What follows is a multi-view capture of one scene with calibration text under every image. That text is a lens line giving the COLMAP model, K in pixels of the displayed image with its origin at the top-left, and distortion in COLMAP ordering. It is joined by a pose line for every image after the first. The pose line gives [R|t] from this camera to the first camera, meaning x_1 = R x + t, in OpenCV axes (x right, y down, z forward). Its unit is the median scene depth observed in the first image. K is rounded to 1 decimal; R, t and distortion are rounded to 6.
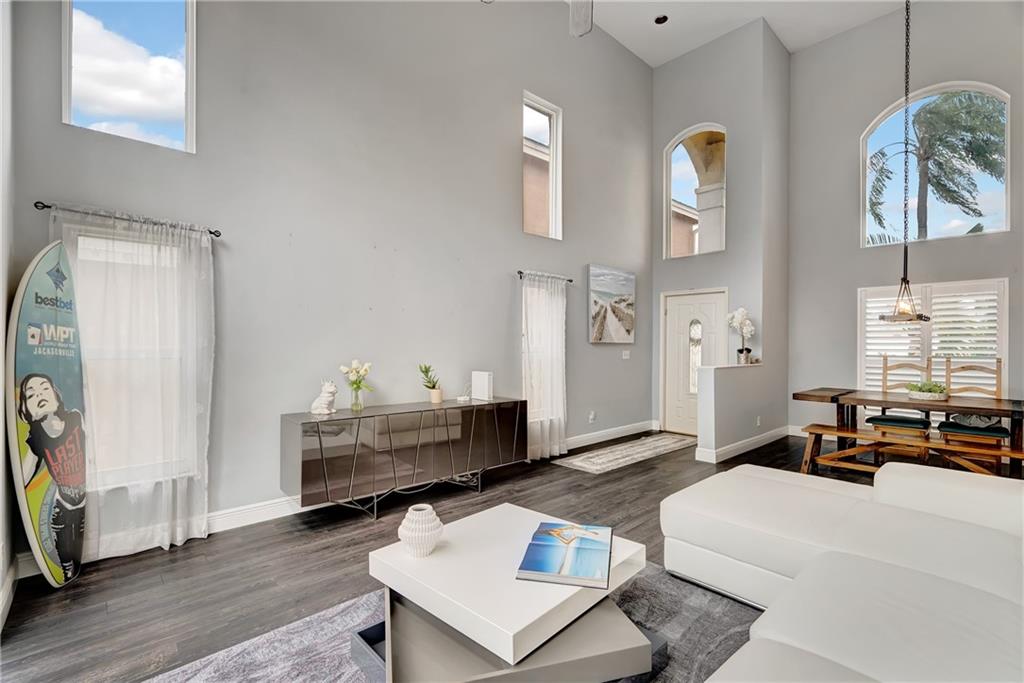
lens RADIAL K [[478.1, 0, 516.4], [0, 478.1, 336.0], [0, 0, 1]] dist [0.000547, 0.000457]
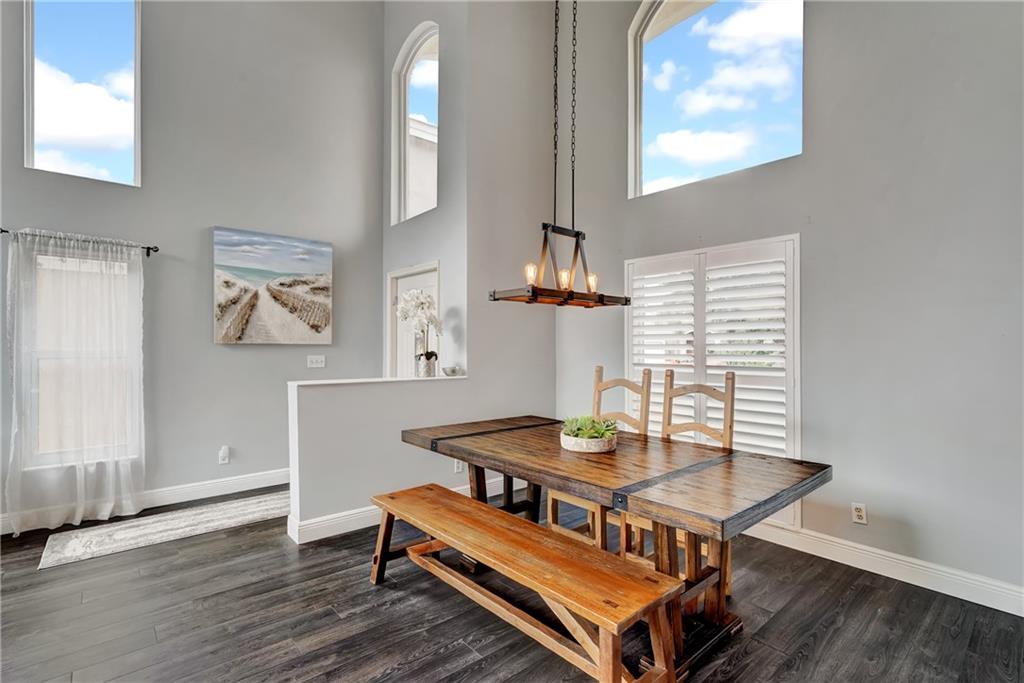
lens RADIAL K [[480.2, 0, 518.9], [0, 480.2, 341.9], [0, 0, 1]] dist [0.000950, 0.000032]
pose [[0.999355, 0.000289, -0.035900, 0.568650], [0.000119, 0.999936, 0.011351, 0.003461], [0.035901, -0.011348, 0.999291, 0.321643]]
